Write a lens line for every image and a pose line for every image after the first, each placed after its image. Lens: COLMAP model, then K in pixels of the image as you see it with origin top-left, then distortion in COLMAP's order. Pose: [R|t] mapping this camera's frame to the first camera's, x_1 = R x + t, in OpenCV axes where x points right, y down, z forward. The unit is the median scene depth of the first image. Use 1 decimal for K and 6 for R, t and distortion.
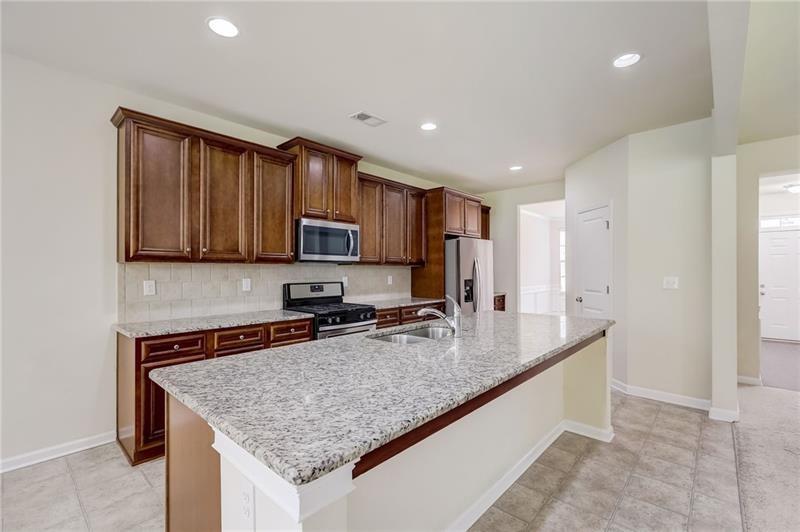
lens RADIAL K [[356.5, 0, 402.4], [0, 356.5, 268.1], [0, 0, 1]] dist [0.000685, 0.000870]
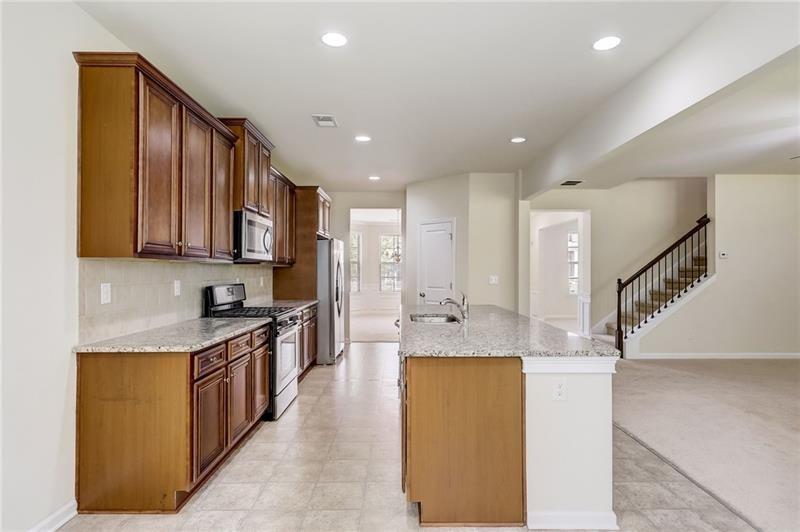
lens RADIAL K [[426.8, 0, 400.0], [0, 426.8, 266.0], [0, 0, 1]] dist [0.004168, 0.001747]
pose [[0.736896, 0.010657, 0.675922, -0.677953], [-0.006825, 0.999942, -0.008325, 0.001932], [-0.675971, 0.001522, 0.736926, -0.033204]]
